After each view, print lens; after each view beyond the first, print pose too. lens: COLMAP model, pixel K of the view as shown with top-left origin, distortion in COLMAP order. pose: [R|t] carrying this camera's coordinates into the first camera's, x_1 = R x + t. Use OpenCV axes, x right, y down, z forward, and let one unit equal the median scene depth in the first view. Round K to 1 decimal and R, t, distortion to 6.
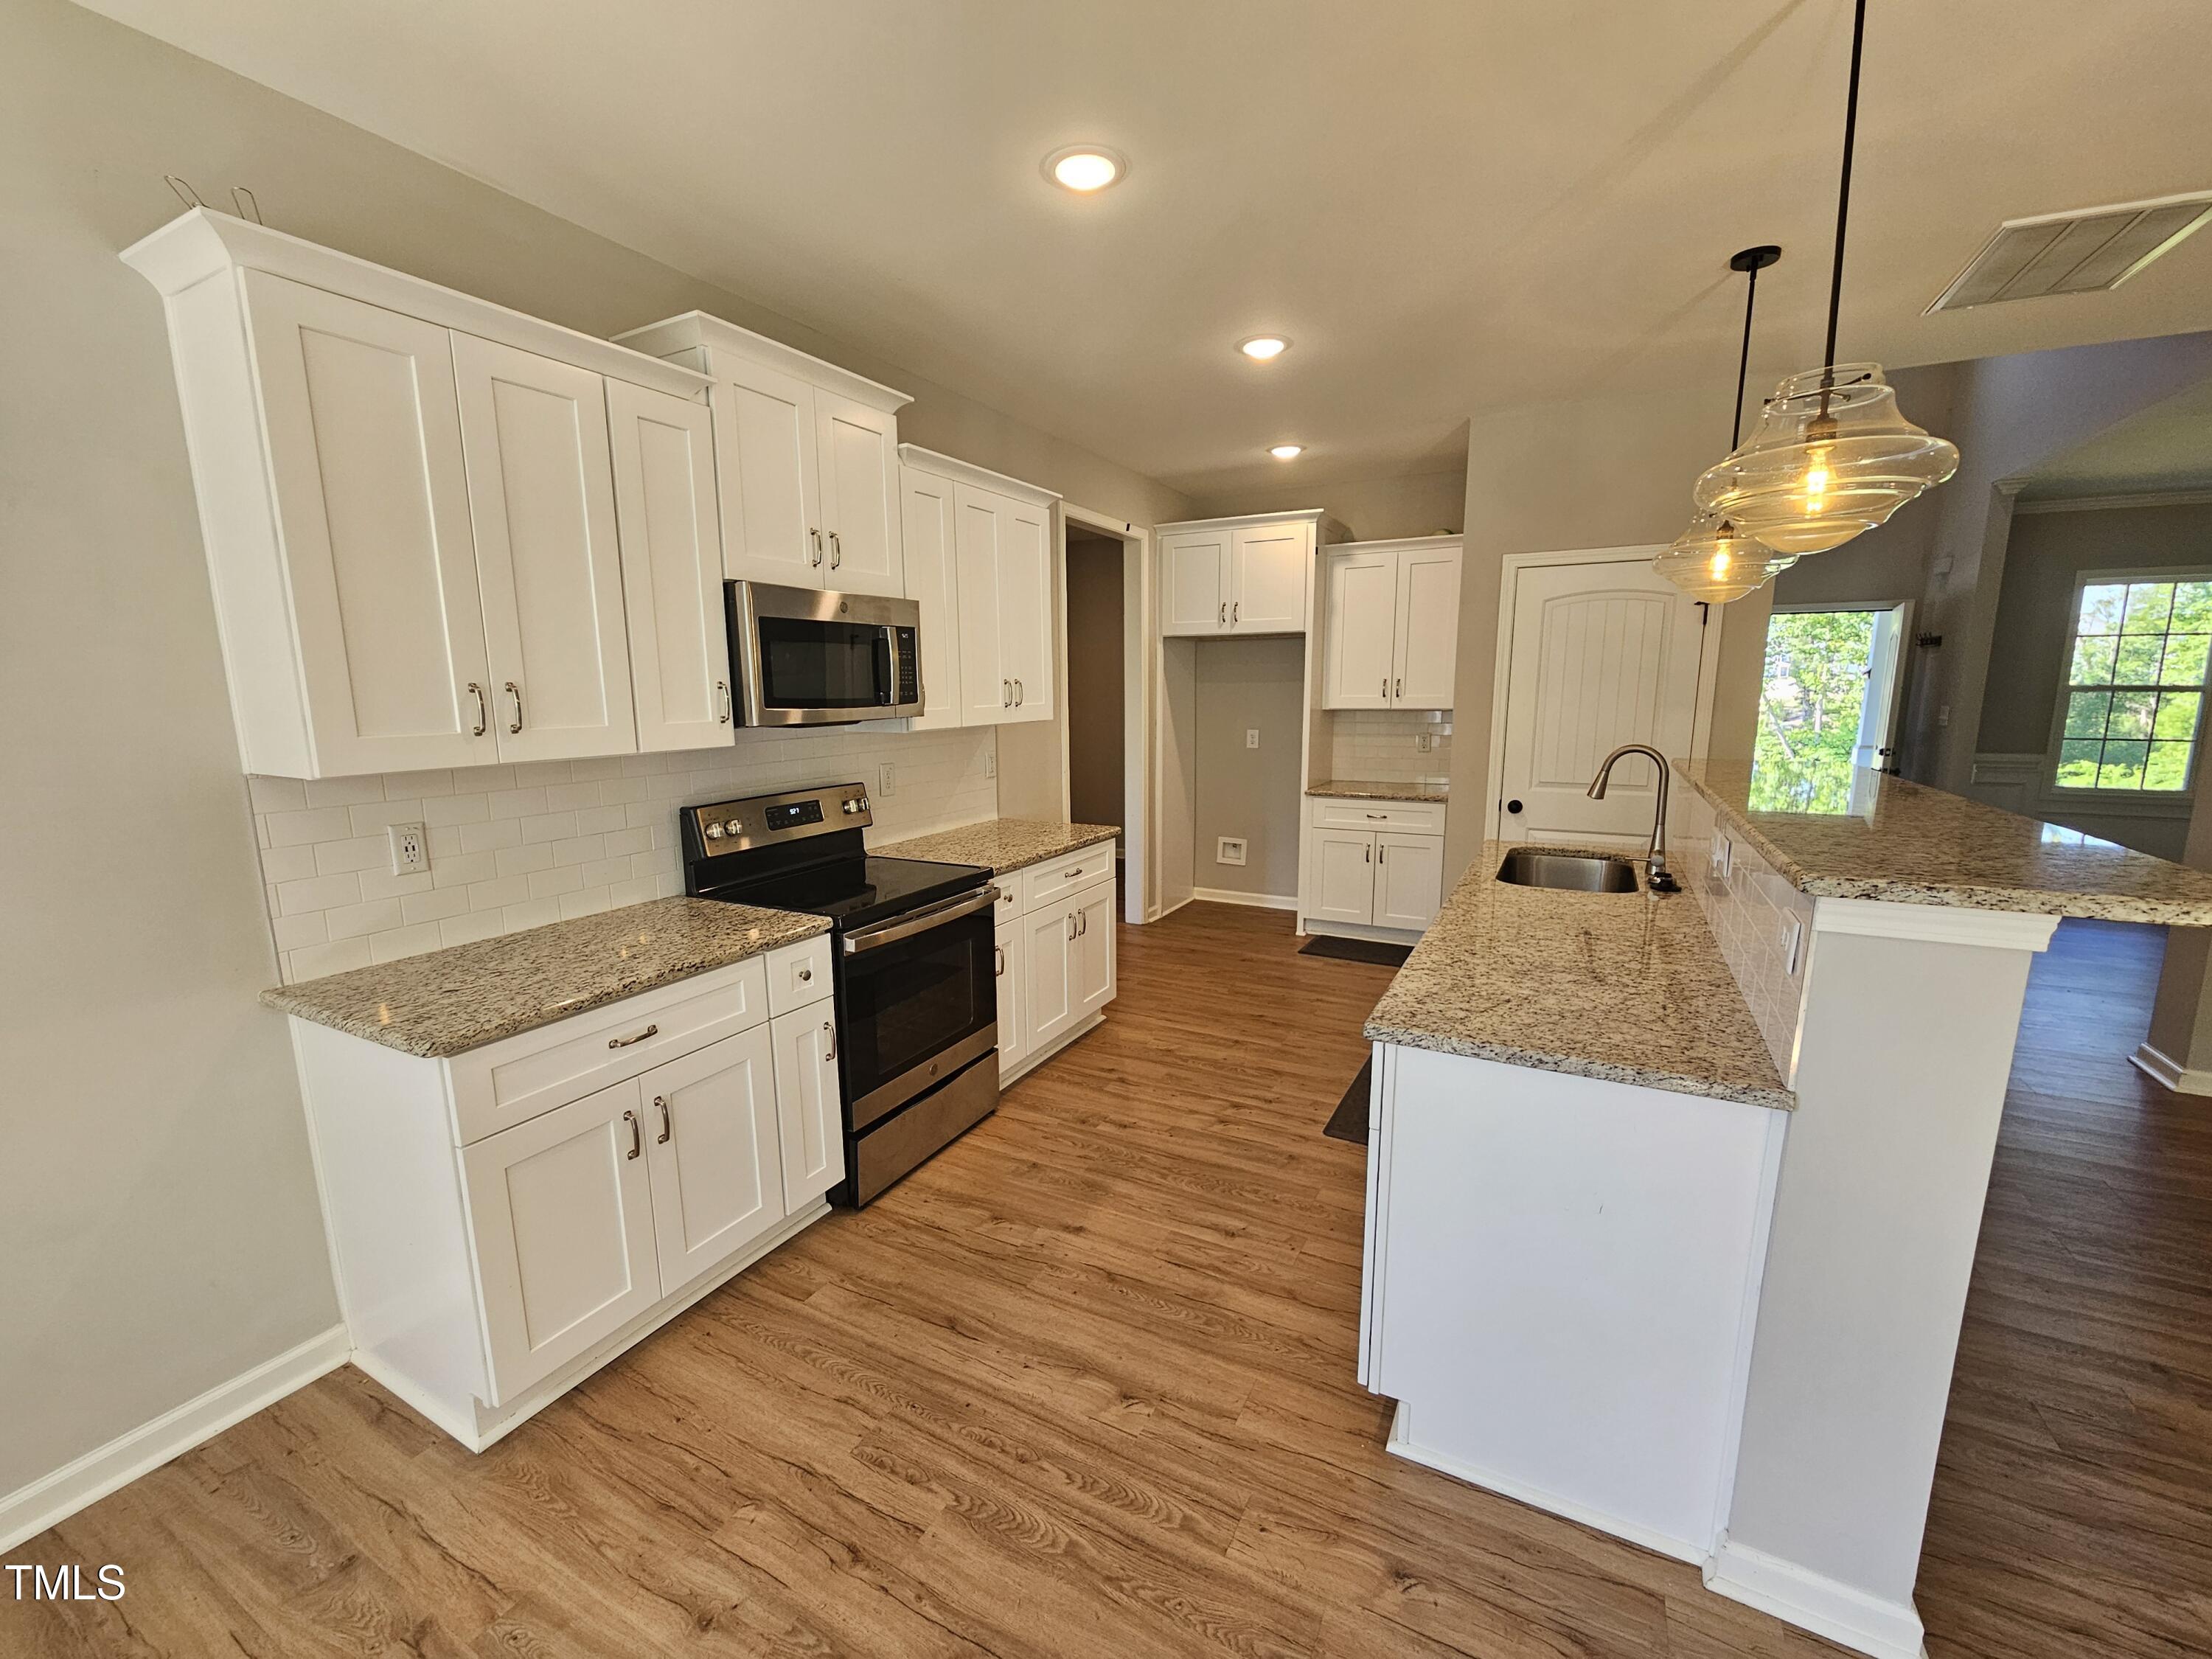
lens RADIAL K [[913.0, 0, 1093.9], [0, 913.0, 844.4], [0, 0, 1]] dist [-0.004891, 0.002506]
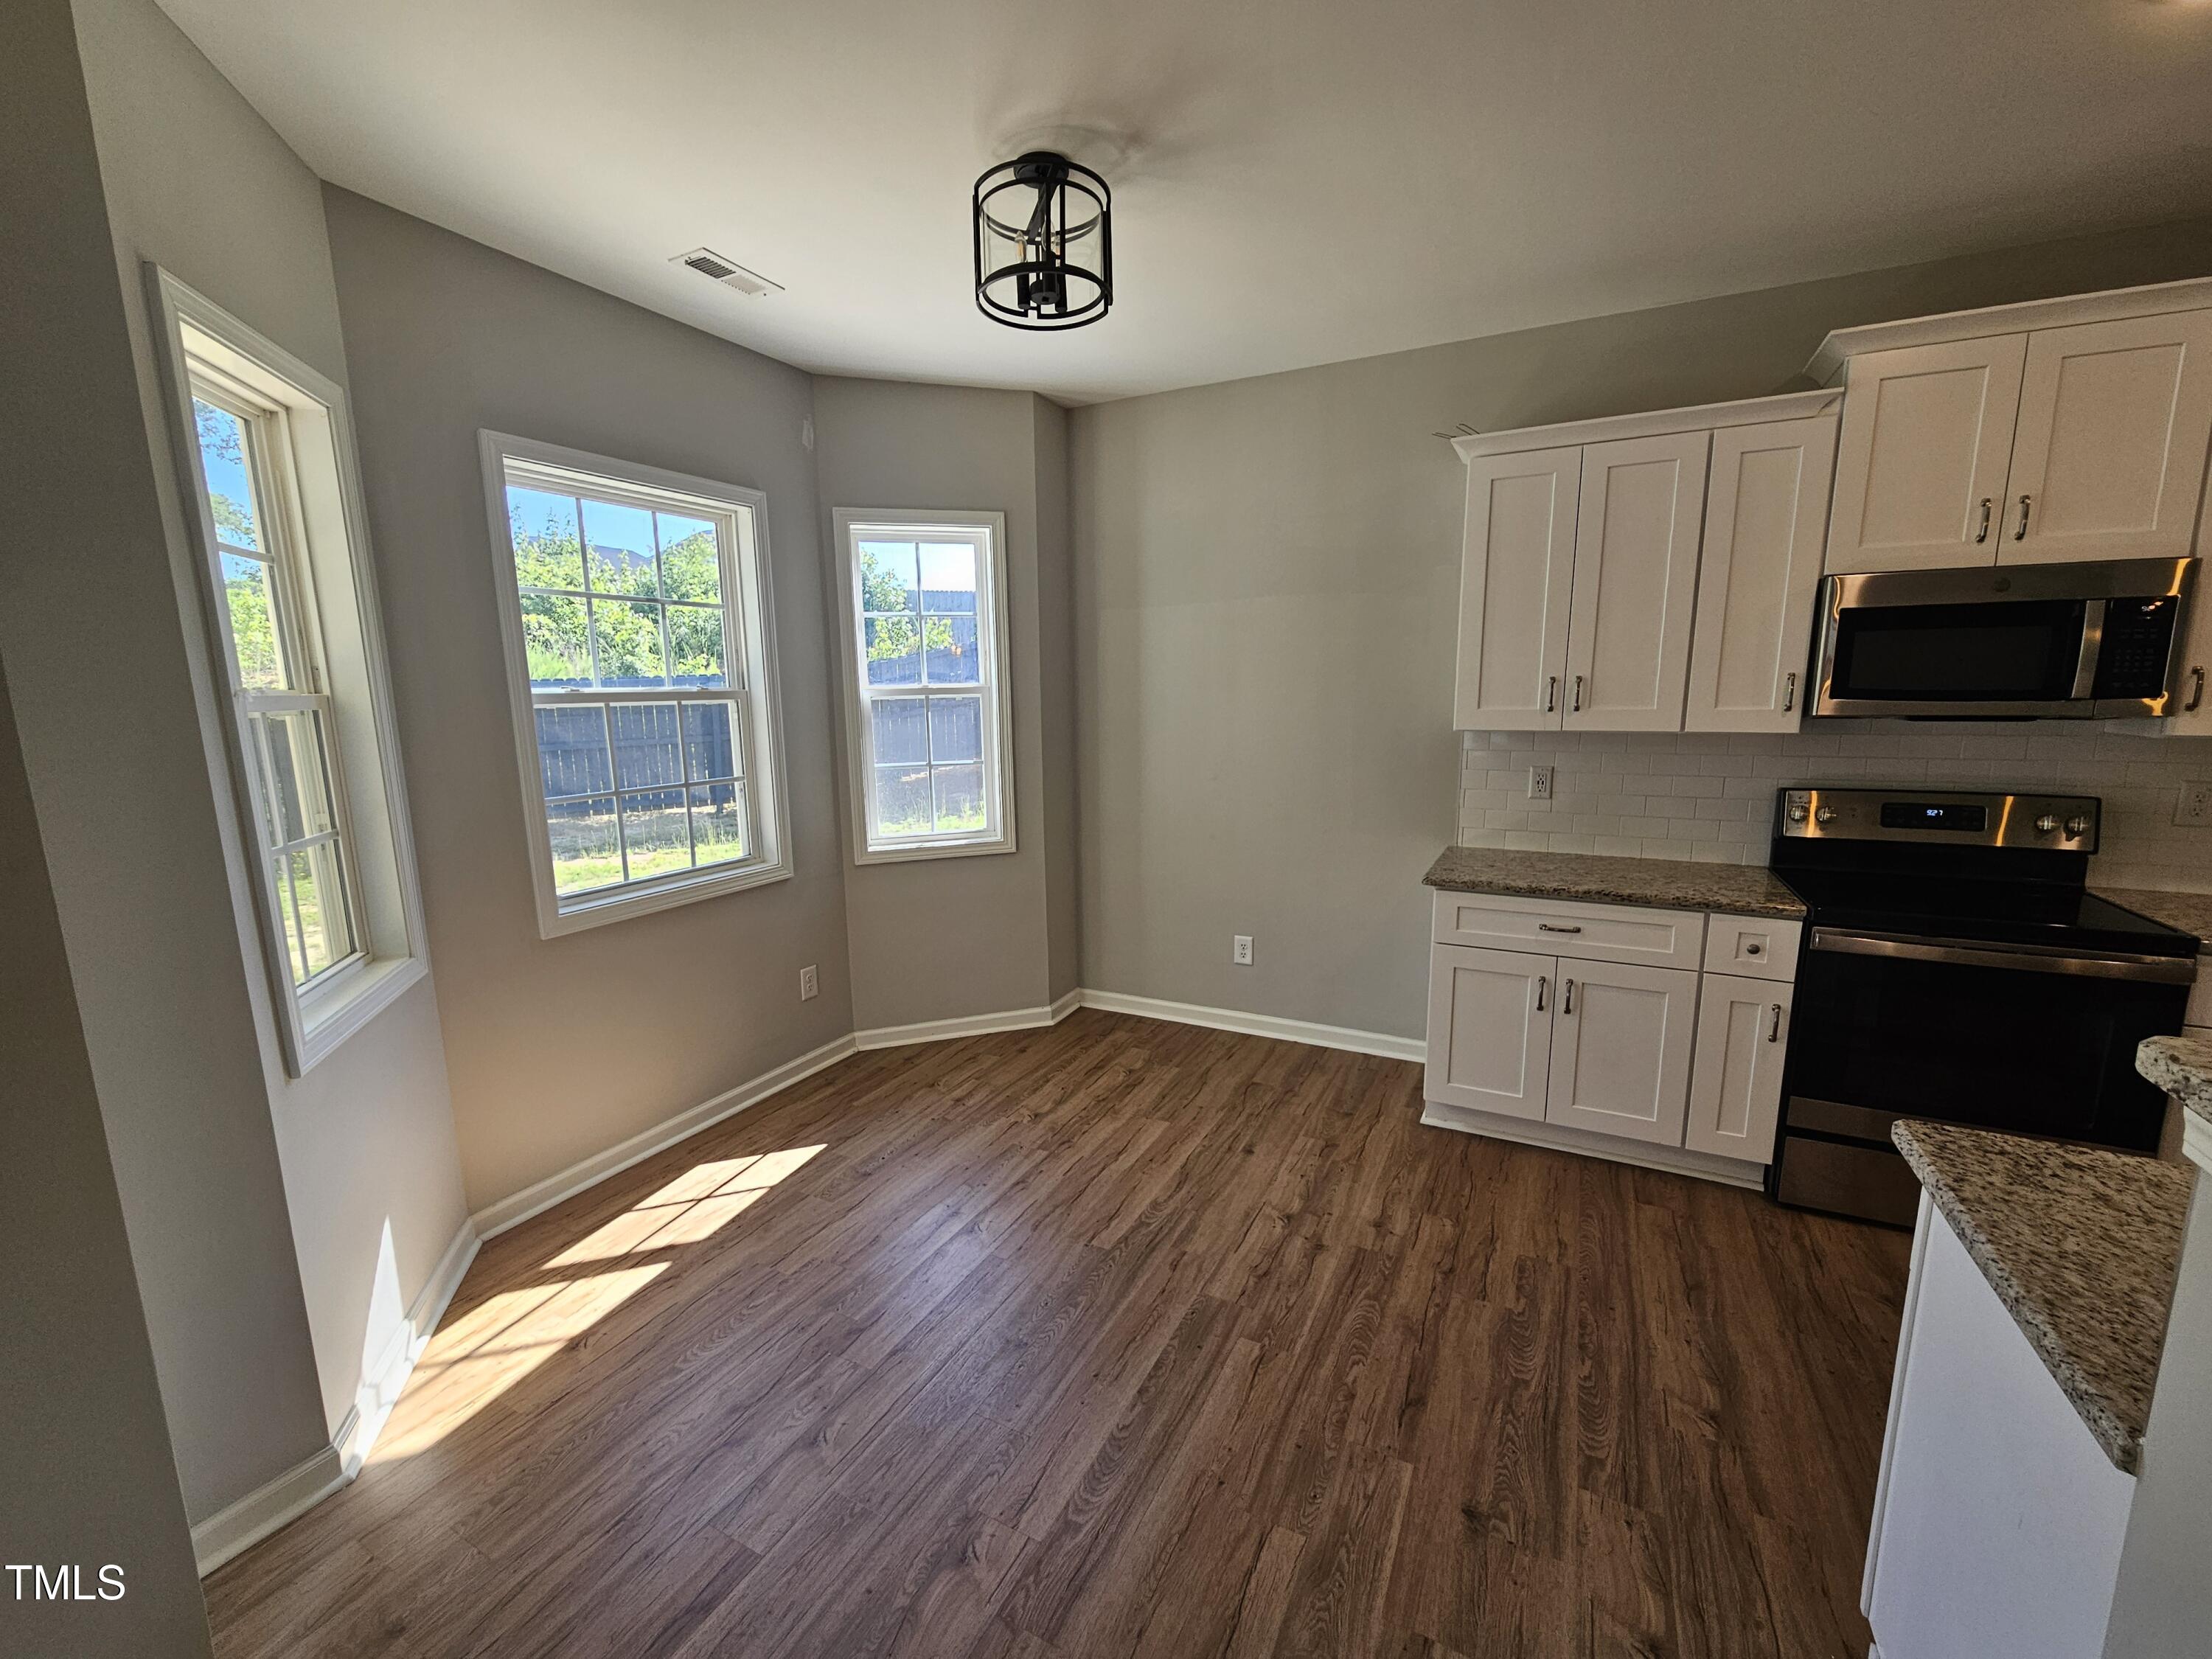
lens RADIAL K [[913.0, 0, 1096.0], [0, 913.0, 832.4], [0, 0, 1]] dist [-0.004891, 0.002506]
pose [[0.015063, 0.168099, -0.985655, 0.870774], [-0.159958, 0.973476, 0.163577, -0.050392], [0.987009, 0.155199, 0.041552, 0.218443]]
